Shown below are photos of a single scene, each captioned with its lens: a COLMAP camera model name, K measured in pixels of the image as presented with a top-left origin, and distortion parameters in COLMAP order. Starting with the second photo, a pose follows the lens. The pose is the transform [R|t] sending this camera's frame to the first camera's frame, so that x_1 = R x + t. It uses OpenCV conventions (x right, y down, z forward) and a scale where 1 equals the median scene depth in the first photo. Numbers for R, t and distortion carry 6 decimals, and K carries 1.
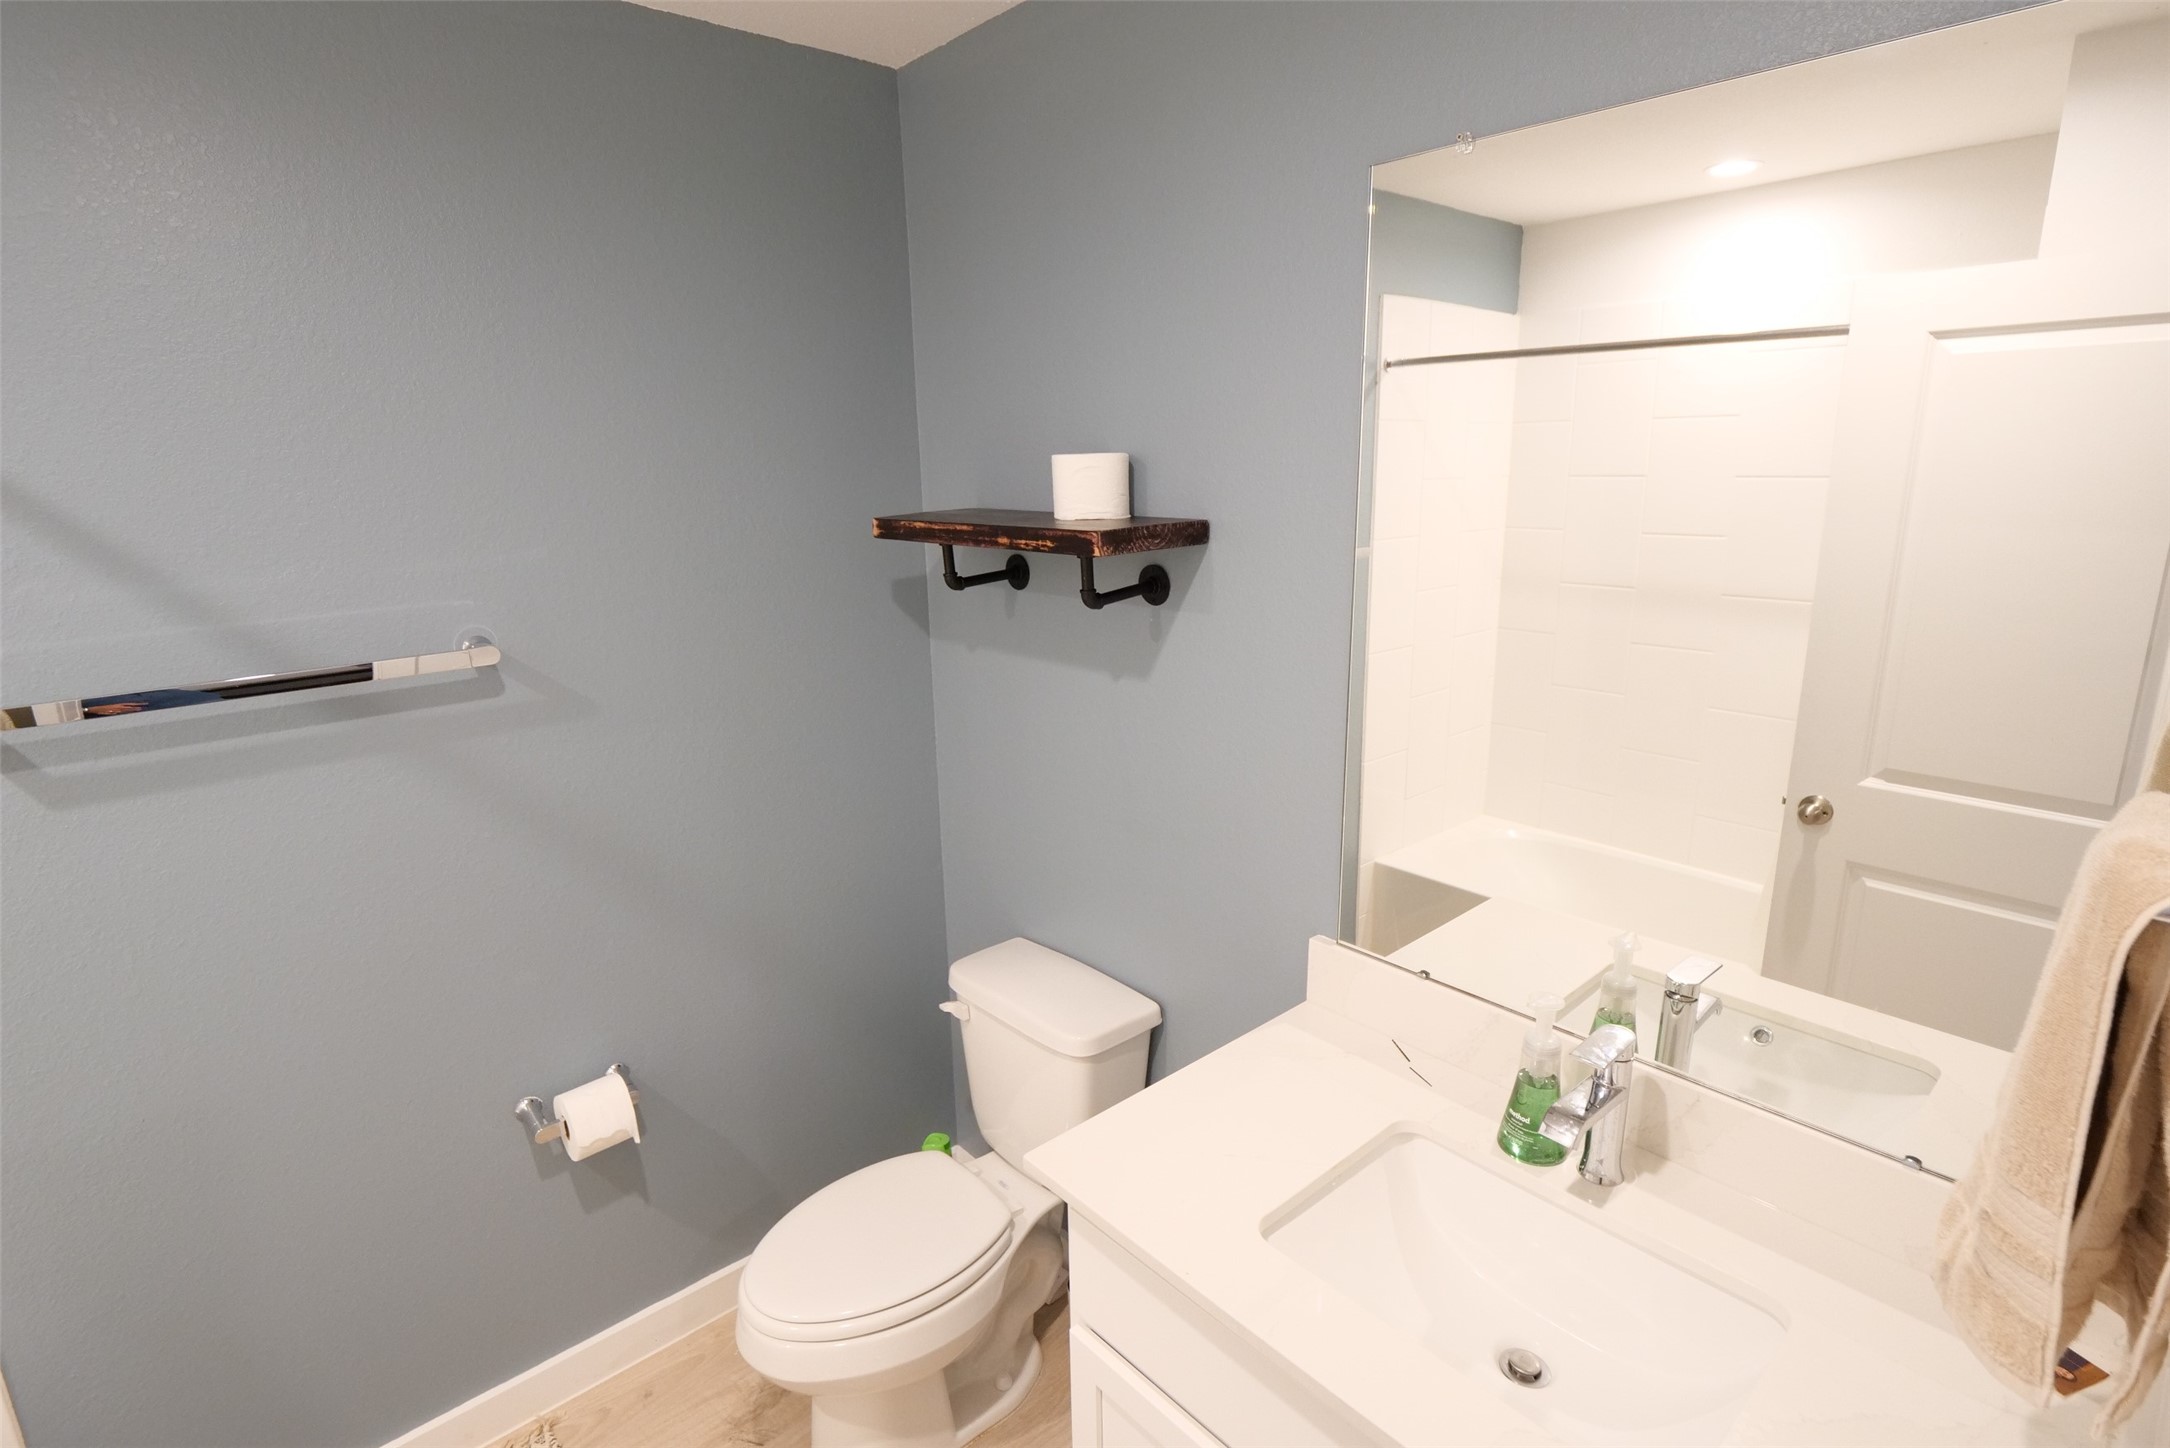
lens RADIAL K [[1061.7, 0, 1087.4], [0, 1061.7, 720.4], [0, 0, 1]] dist [-0.014033, 0.000537]
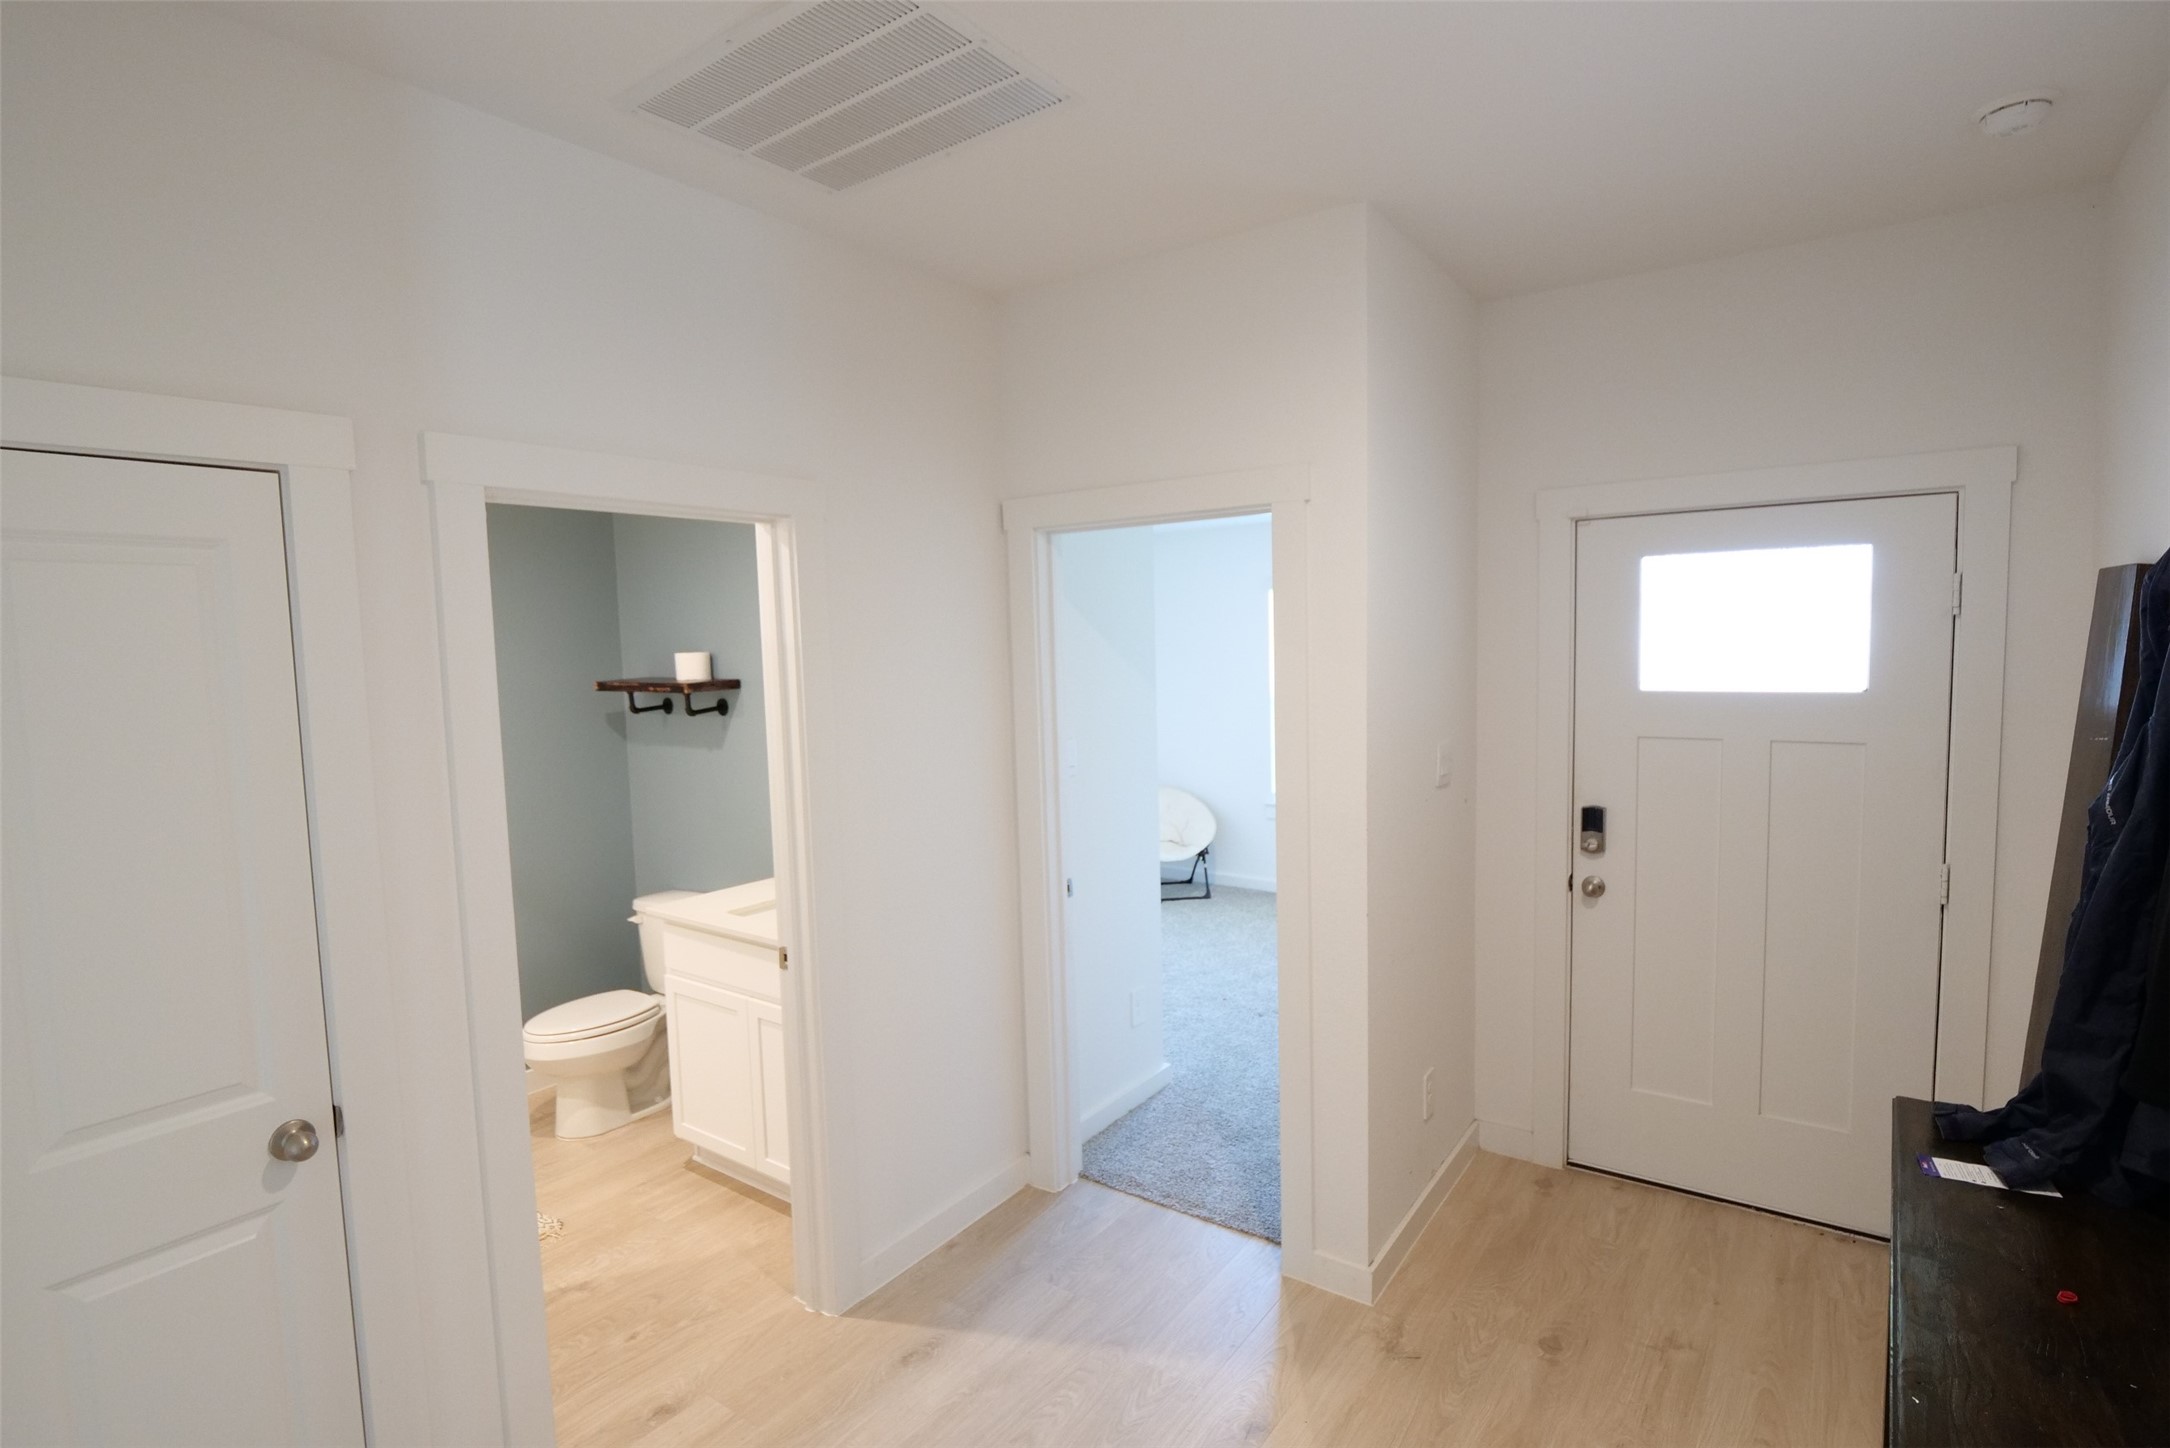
lens RADIAL K [[1061.7, 0, 1092.6], [0, 1061.7, 719.3], [0, 0, 1]] dist [-0.014033, 0.000537]
pose [[0.975530, -0.025114, 0.218429, 0.319747], [0.060163, 0.986029, -0.155327, 0.285124], [-0.211477, 0.164668, 0.963412, -1.298583]]
